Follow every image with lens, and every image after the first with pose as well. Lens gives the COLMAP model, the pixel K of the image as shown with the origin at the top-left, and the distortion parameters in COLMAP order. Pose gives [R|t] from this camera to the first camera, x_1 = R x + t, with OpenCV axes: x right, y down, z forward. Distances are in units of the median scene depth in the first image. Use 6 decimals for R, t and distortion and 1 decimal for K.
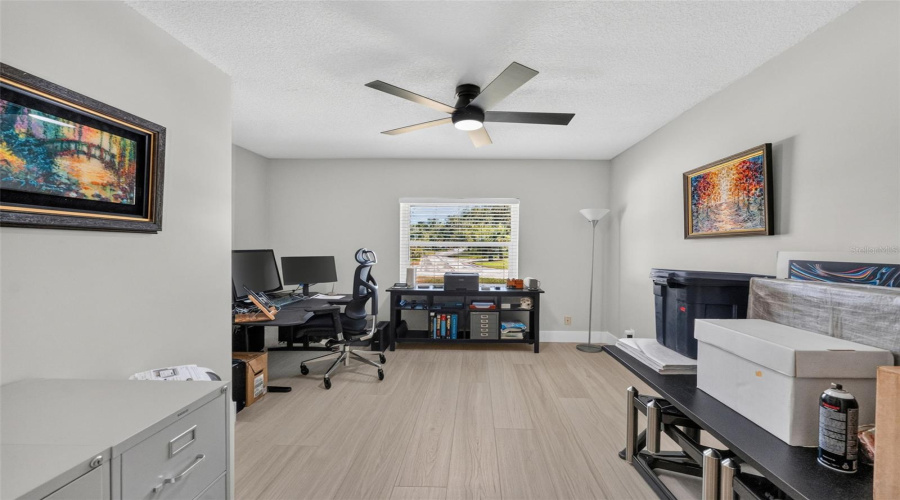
lens RADIAL K [[357.5, 0, 452.7], [0, 357.5, 250.7], [0, 0, 1]] dist [-0.000492, -0.000098]
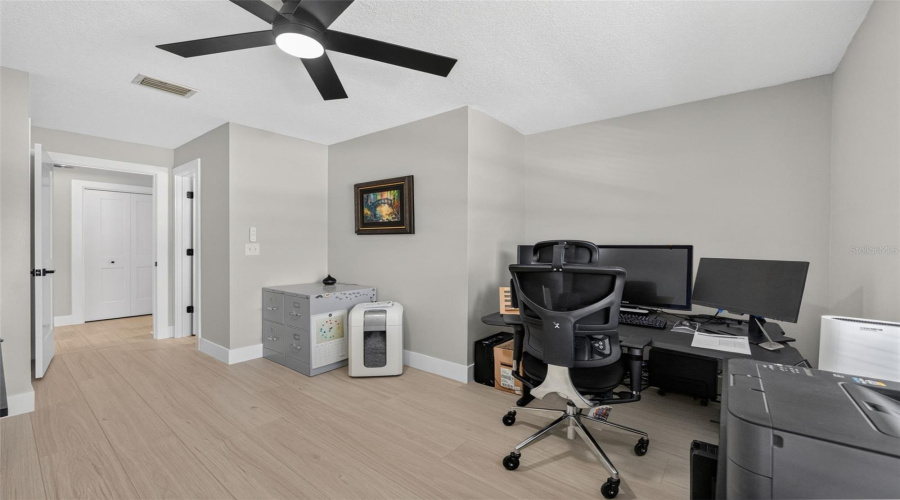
lens RADIAL K [[357.5, 0, 452.7], [0, 357.5, 250.7], [0, 0, 1]] dist [-0.000492, -0.000098]
pose [[-0.565578, -0.006514, -0.824669, 0.675370], [-0.020302, 0.999776, 0.006026, 0.027573], [0.824445, 0.020151, -0.565583, 2.607166]]
